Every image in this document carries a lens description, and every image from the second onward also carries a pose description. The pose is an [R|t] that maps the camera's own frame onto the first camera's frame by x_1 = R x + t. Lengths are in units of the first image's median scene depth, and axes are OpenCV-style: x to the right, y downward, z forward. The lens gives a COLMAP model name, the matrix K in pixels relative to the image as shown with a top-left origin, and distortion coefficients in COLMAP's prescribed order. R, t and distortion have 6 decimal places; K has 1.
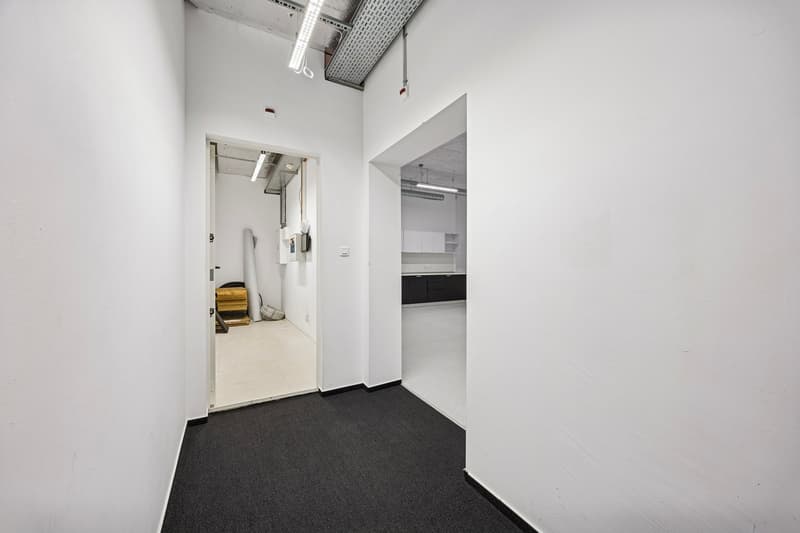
lens RADIAL K [[305.9, 0, 400.0], [0, 305.9, 266.5], [0, 0, 1]] dist [-0.000931, -0.000072]
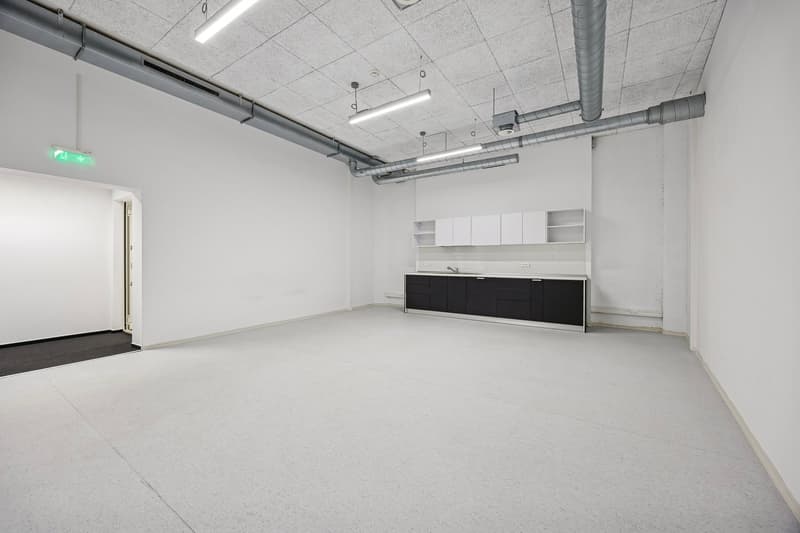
lens RADIAL K [[305.9, 0, 400.0], [0, 305.9, 266.5], [0, 0, 1]] dist [-0.000931, -0.000072]
pose [[0.458469, 0.009660, -0.888658, 0.699925], [-0.009782, 0.999935, 0.005823, 0.002315], [0.888656, 0.006024, 0.458534, 0.562369]]
